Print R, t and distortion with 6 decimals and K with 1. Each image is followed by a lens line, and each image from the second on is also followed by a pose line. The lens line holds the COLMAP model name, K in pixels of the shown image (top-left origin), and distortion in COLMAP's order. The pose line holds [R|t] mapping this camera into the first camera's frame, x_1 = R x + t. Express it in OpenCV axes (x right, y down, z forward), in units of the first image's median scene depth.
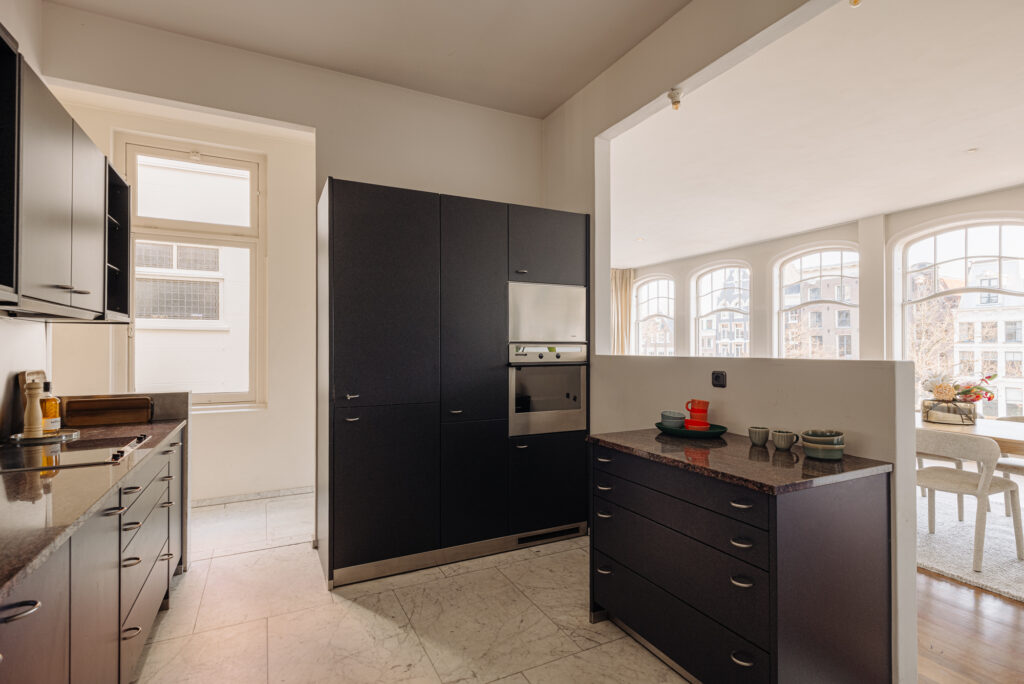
lens RADIAL K [[492.3, 0, 512.4], [0, 492.3, 340.3], [0, 0, 1]] dist [-0.000657, -0.000470]
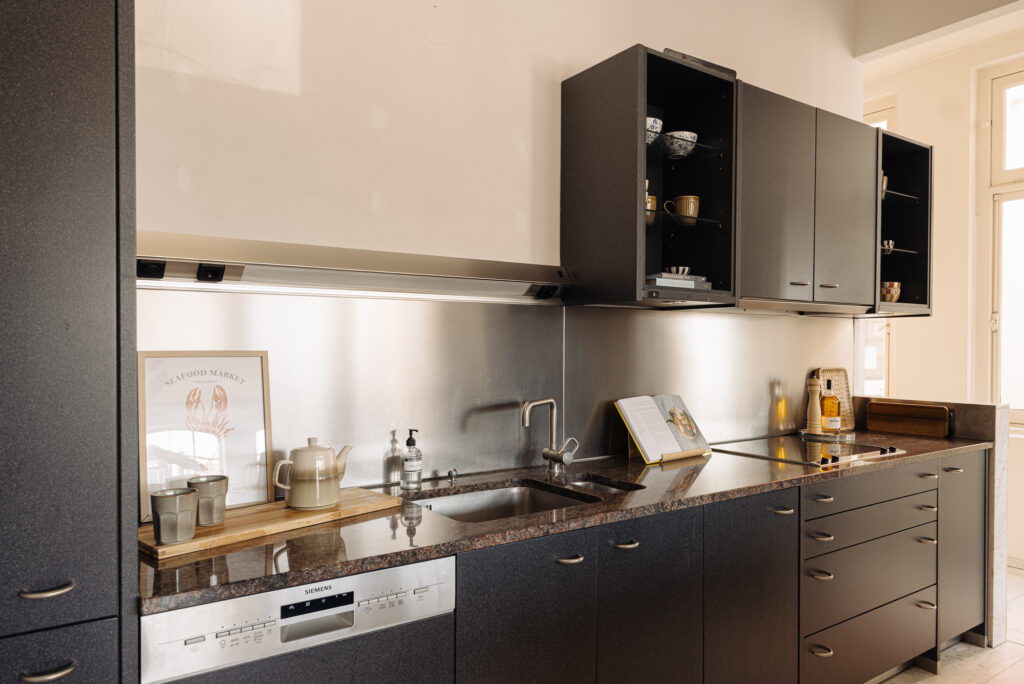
lens RADIAL K [[704.5, 0, 511.7], [0, 704.5, 345.7], [0, 0, 1]] dist [-0.001187, 0.000505]
pose [[0.144101, 0.000726, -0.989563, 0.331424], [0.009917, 0.999948, 0.002177, 0.007843], [0.989513, -0.010127, 0.144087, 0.165667]]
